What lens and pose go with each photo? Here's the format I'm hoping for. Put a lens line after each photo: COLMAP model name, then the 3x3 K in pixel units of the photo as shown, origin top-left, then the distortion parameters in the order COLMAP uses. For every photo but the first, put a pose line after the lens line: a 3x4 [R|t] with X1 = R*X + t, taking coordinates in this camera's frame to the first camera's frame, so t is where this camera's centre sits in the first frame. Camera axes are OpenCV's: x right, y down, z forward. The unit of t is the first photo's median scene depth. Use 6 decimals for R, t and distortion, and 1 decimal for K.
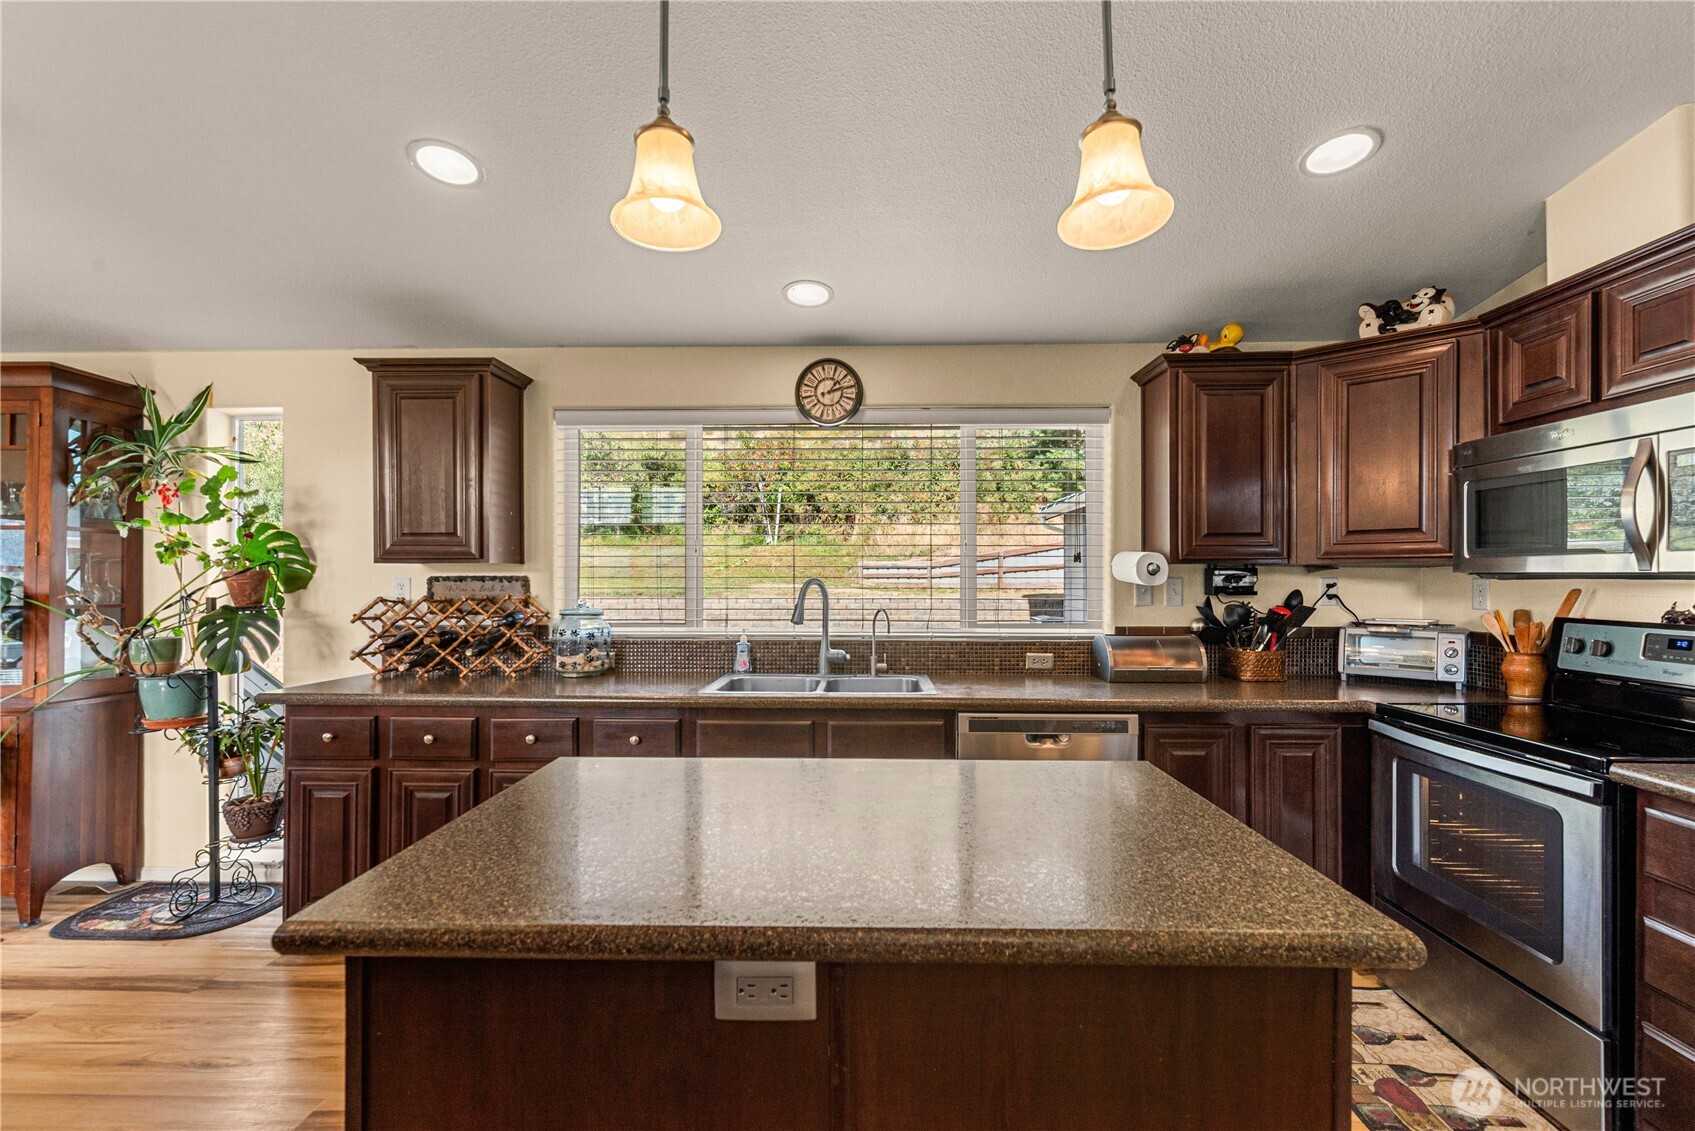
lens RADIAL K [[757.8, 0, 856.7], [0, 757.8, 569.6], [0, 0, 1]] dist [0.003730, -0.002627]
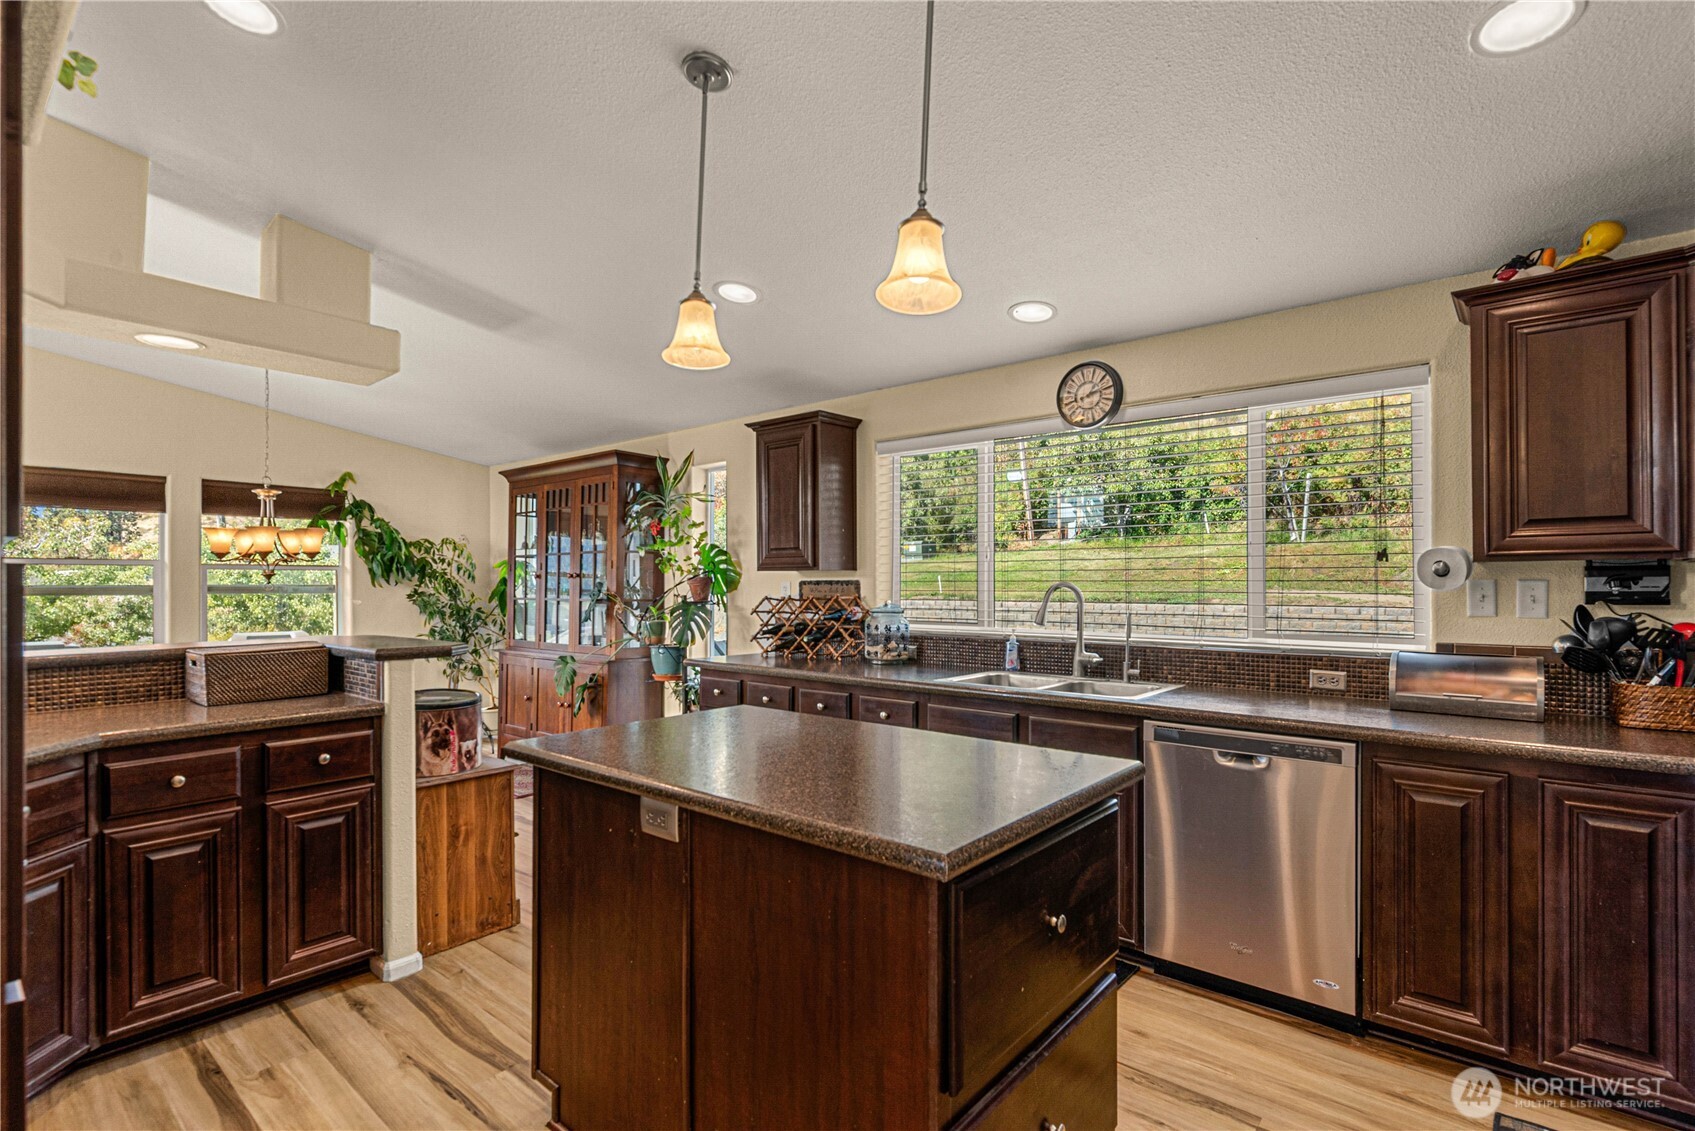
lens RADIAL K [[838.9, 0, 844.0], [0, 838.9, 571.3], [0, 0, 1]] dist [0.001742, -0.000301]
pose [[0.766312, -0.009619, -0.642396, 0.436550], [0.007340, 0.999954, -0.006217, 0.002385], [0.642426, 0.000049, 0.766348, -0.058410]]
